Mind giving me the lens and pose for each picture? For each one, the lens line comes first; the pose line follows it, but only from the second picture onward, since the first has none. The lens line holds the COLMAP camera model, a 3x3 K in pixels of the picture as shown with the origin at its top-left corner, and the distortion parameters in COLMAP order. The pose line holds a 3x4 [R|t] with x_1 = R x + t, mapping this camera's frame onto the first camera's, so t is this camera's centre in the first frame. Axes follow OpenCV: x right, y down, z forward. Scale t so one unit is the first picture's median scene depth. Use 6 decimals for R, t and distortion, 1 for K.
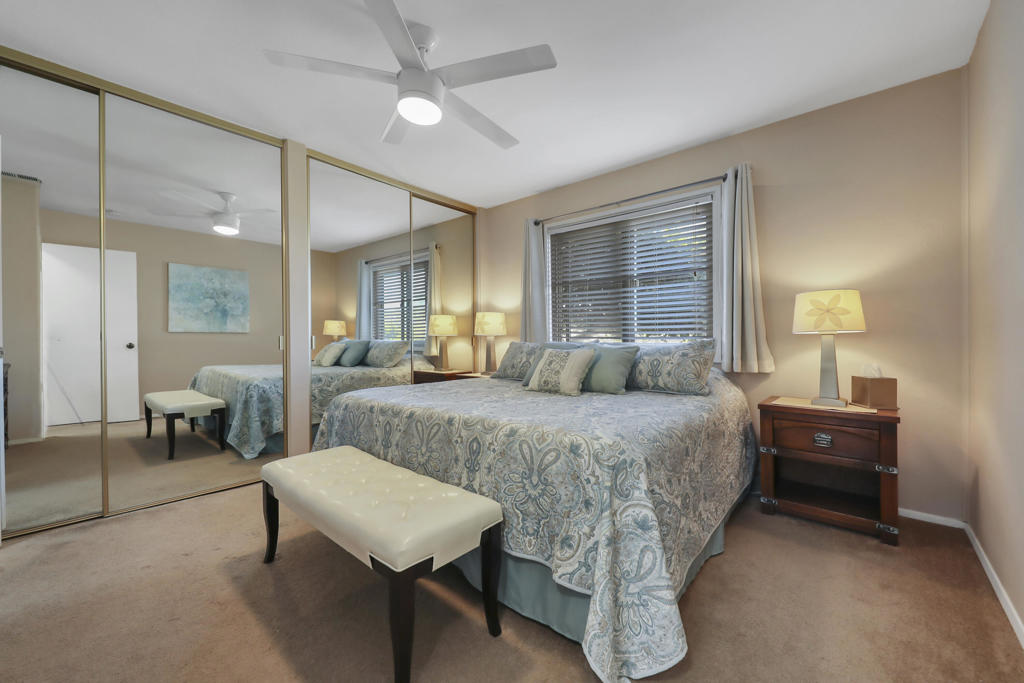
lens RADIAL K [[393.8, 0, 510.3], [0, 393.8, 339.4], [0, 0, 1]] dist [0.001988, 0.000554]
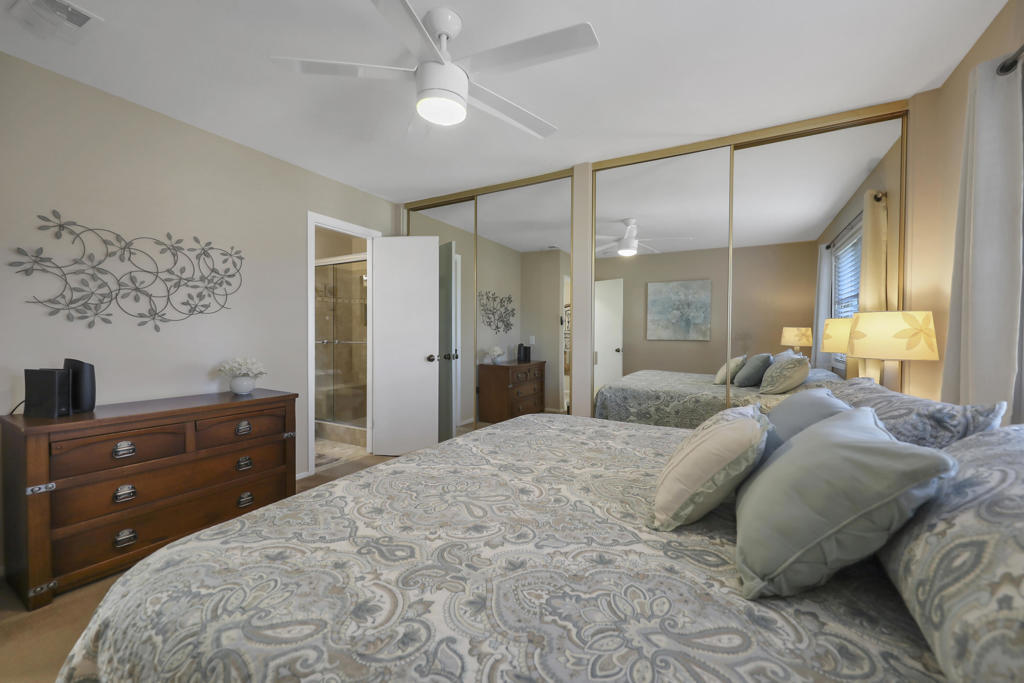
lens RADIAL K [[393.8, 0, 503.8], [0, 393.8, 341.2], [0, 0, 1]] dist [0.001988, 0.000554]
pose [[0.212448, 0.014617, -0.977063, 0.226710], [-0.015430, 0.999814, 0.011602, -0.021787], [0.977051, 0.012611, 0.212634, 0.308032]]
